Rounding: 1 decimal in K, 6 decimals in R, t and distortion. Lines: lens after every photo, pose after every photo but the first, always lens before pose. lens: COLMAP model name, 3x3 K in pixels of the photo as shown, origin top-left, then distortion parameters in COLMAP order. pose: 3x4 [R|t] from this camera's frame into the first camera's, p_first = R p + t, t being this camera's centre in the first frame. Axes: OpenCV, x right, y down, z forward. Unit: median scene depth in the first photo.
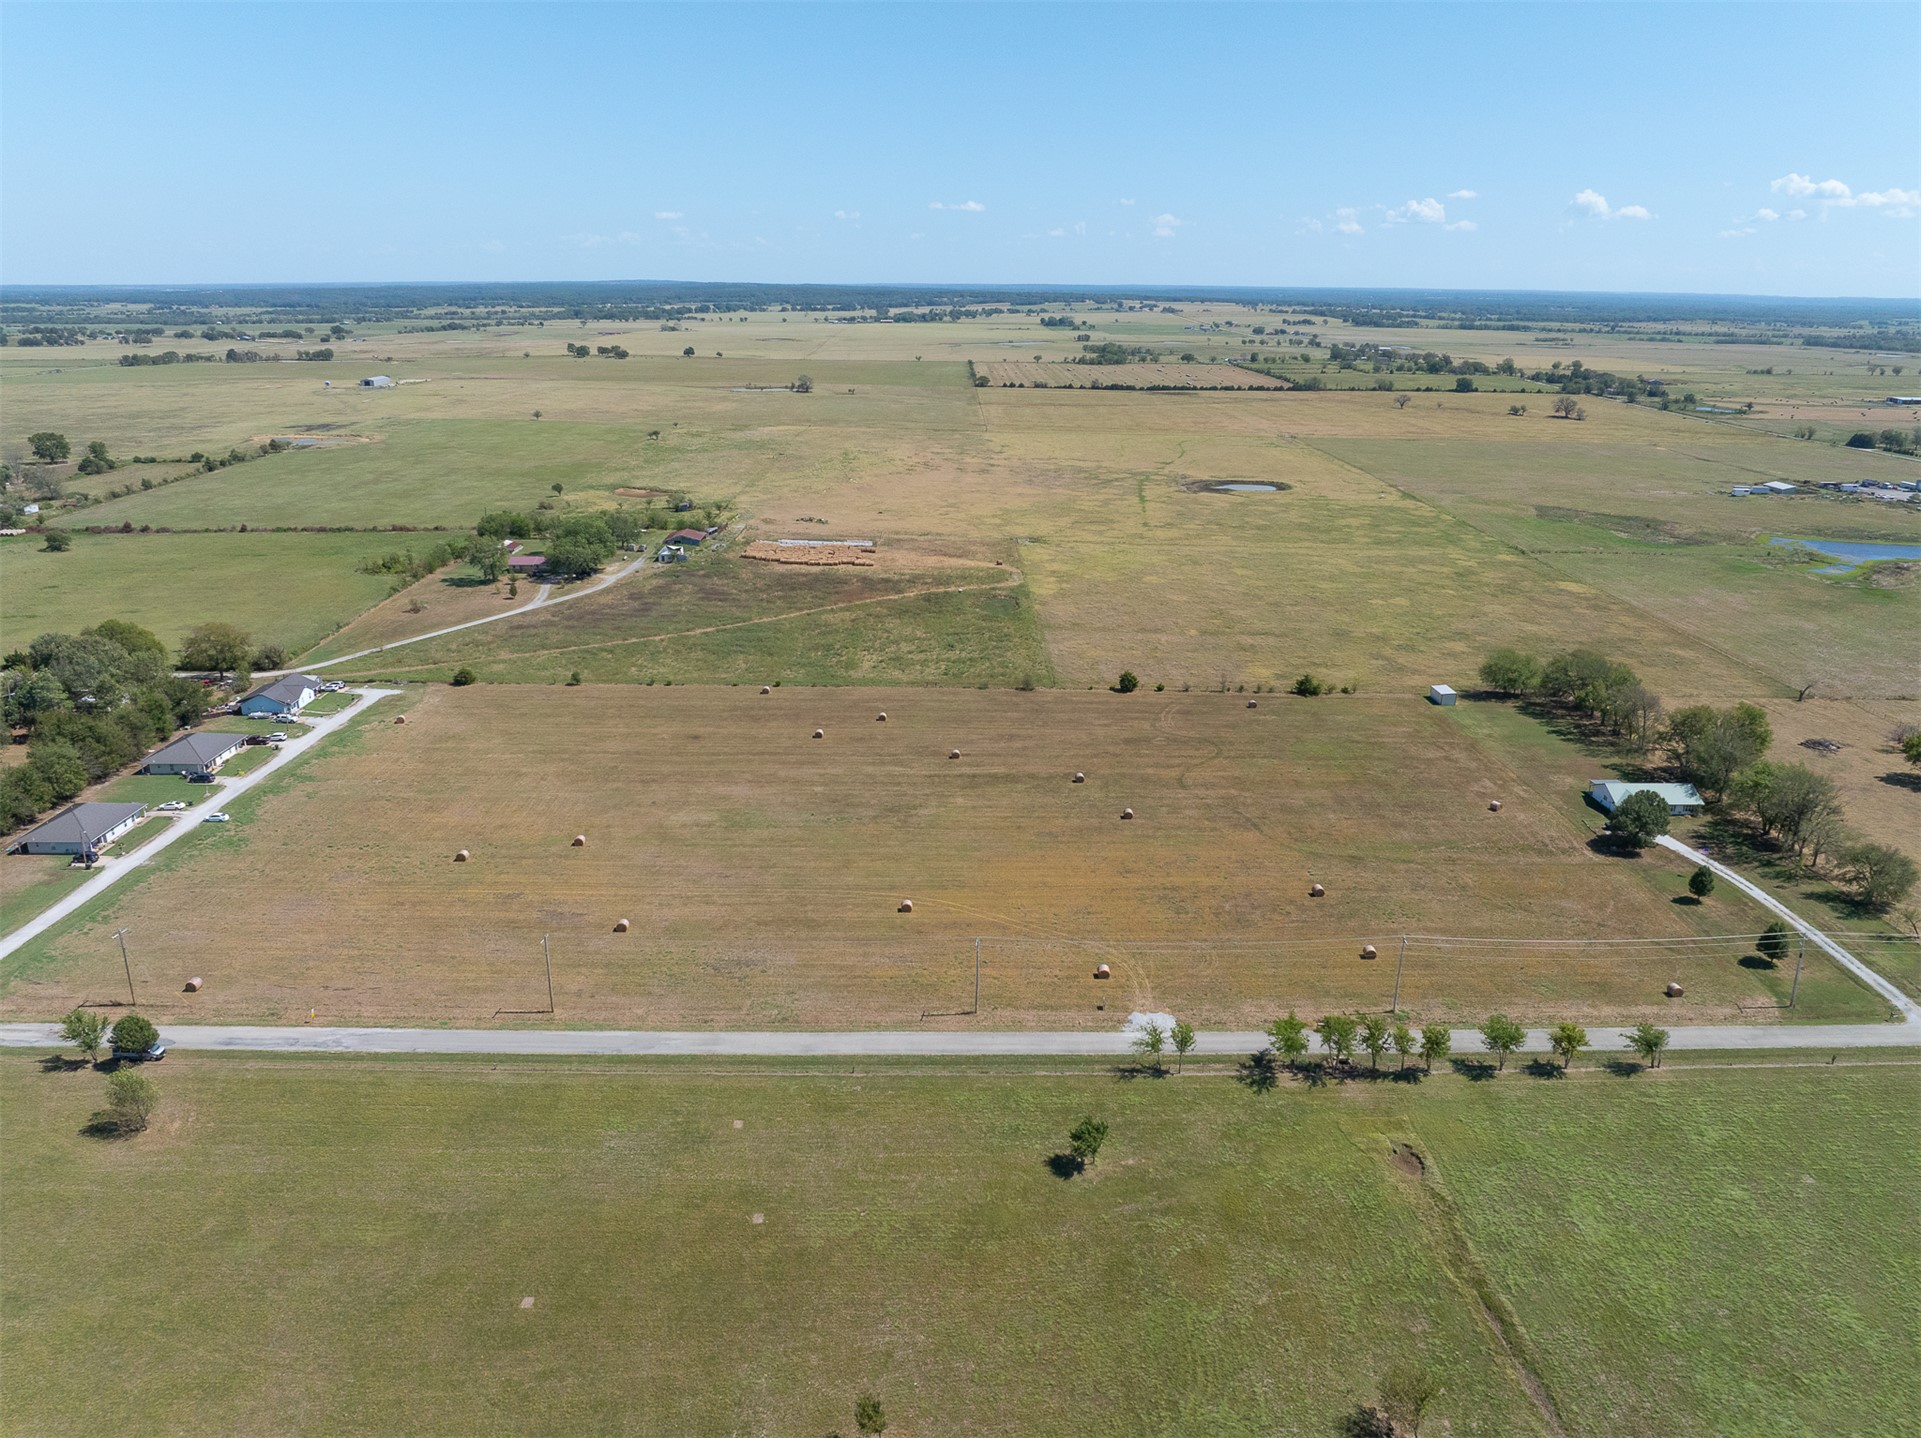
lens RADIAL K [[1346.3, 0, 965.6], [0, 1346.3, 722.9], [0, 0, 1]] dist [-0.033818, -0.002926]
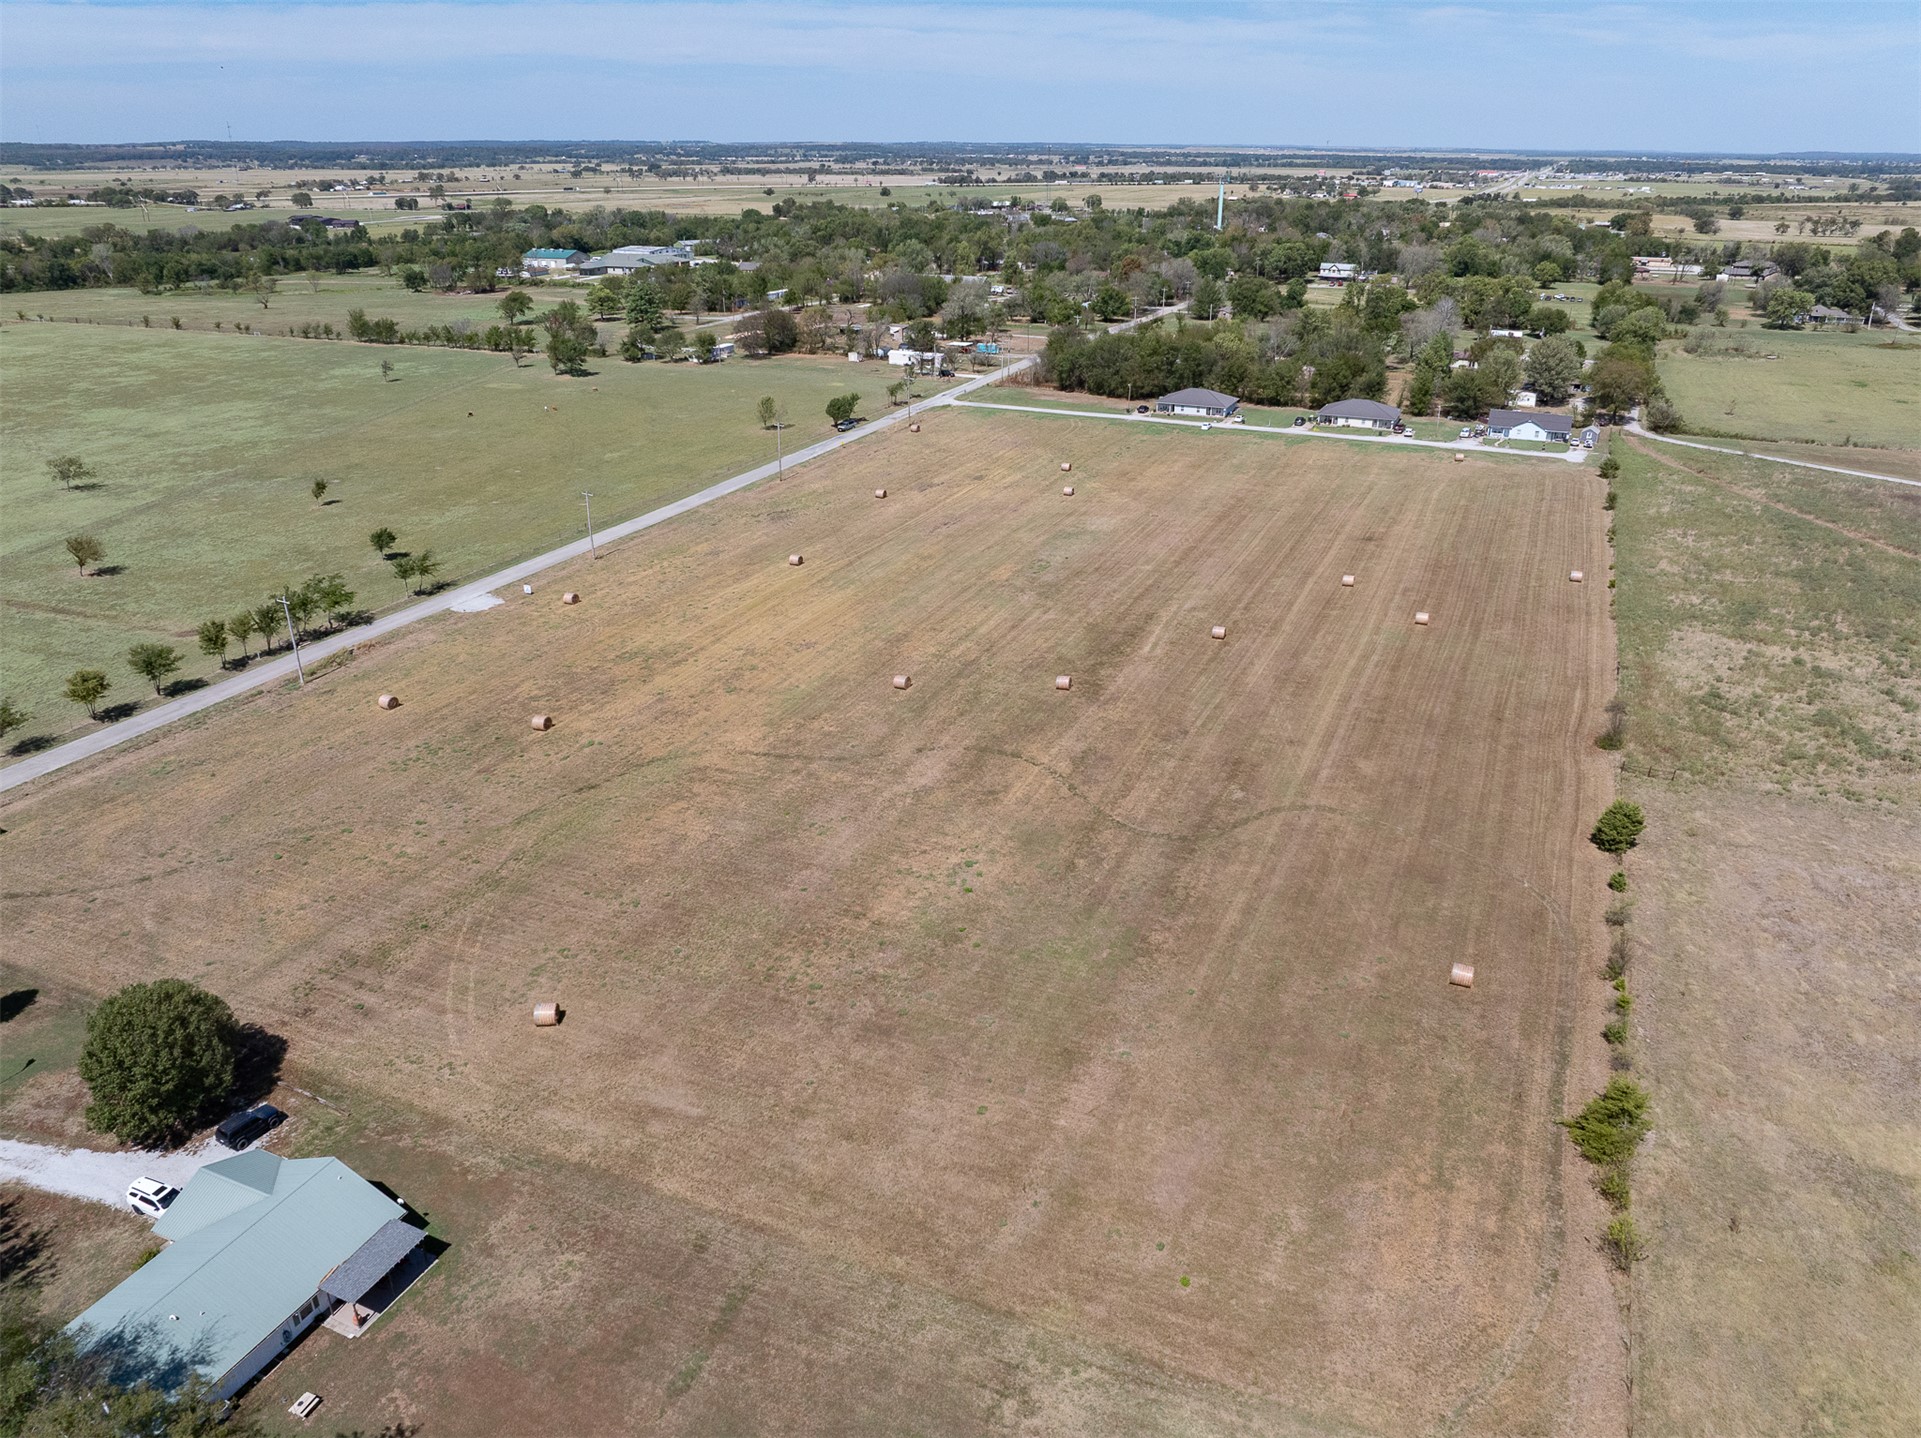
lens RADIAL K [[1346.3, 0, 969.2], [0, 1346.3, 713.6], [0, 0, 1]] dist [-0.033818, -0.002926]
pose [[-0.413077, 0.351230, -0.840241, 0.636432], [-0.289004, 0.824389, 0.486683, -0.238022], [0.863623, 0.443871, -0.239029, 1.143339]]
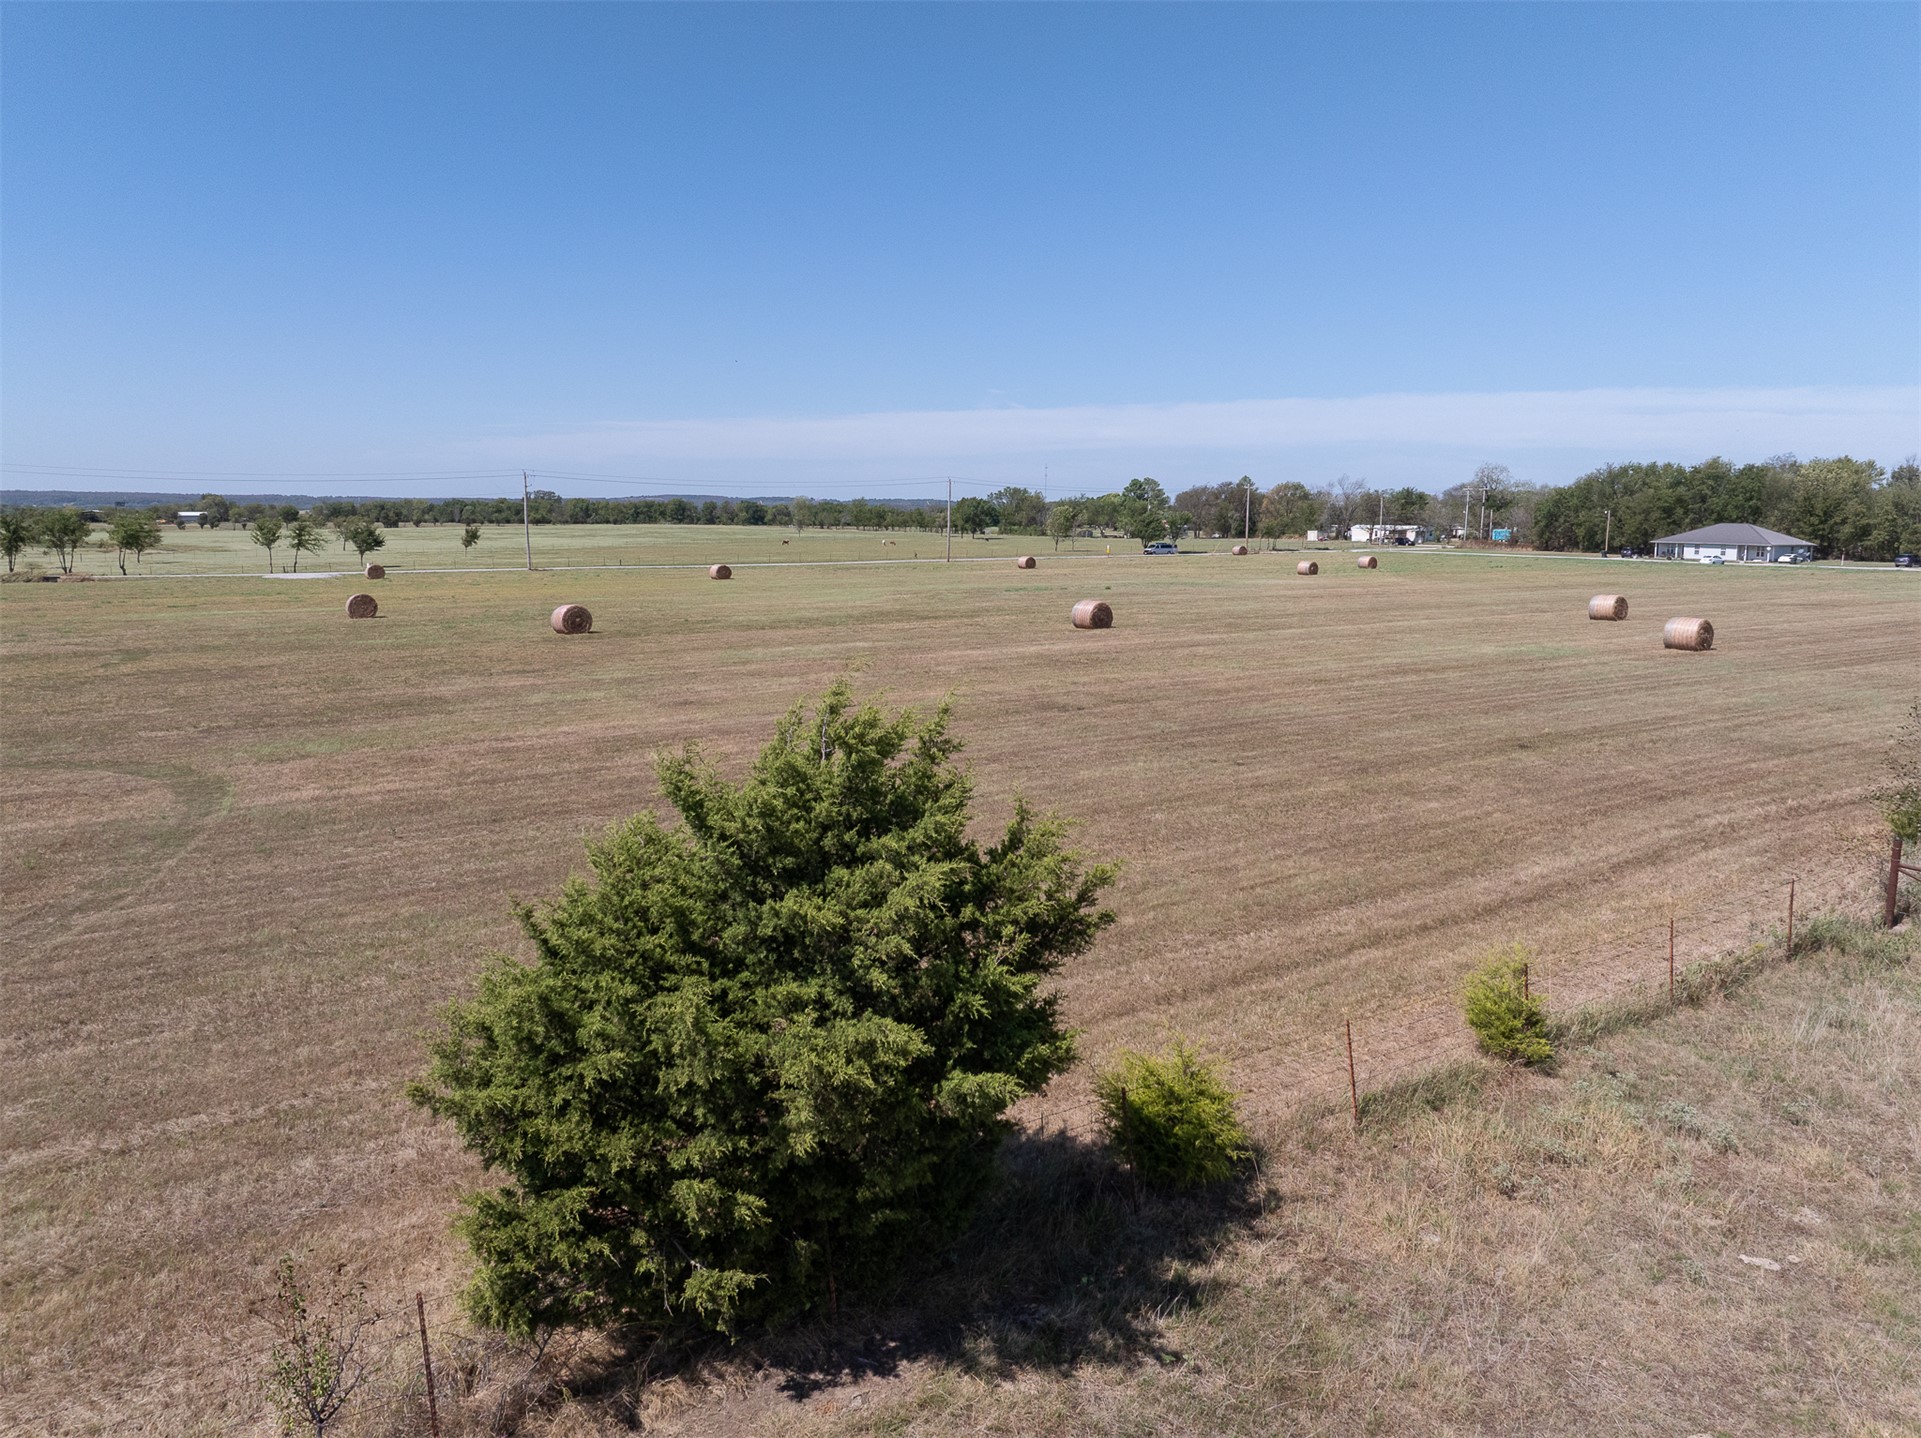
lens RADIAL K [[1346.3, 0, 970.3], [0, 1346.3, 723.0], [0, 0, 1]] dist [-0.033818, -0.002926]
pose [[-0.839658, 0.069714, -0.538622, 0.167267], [-0.183483, 0.897008, 0.402132, -0.063537], [0.511183, 0.436481, -0.740389, 1.276771]]
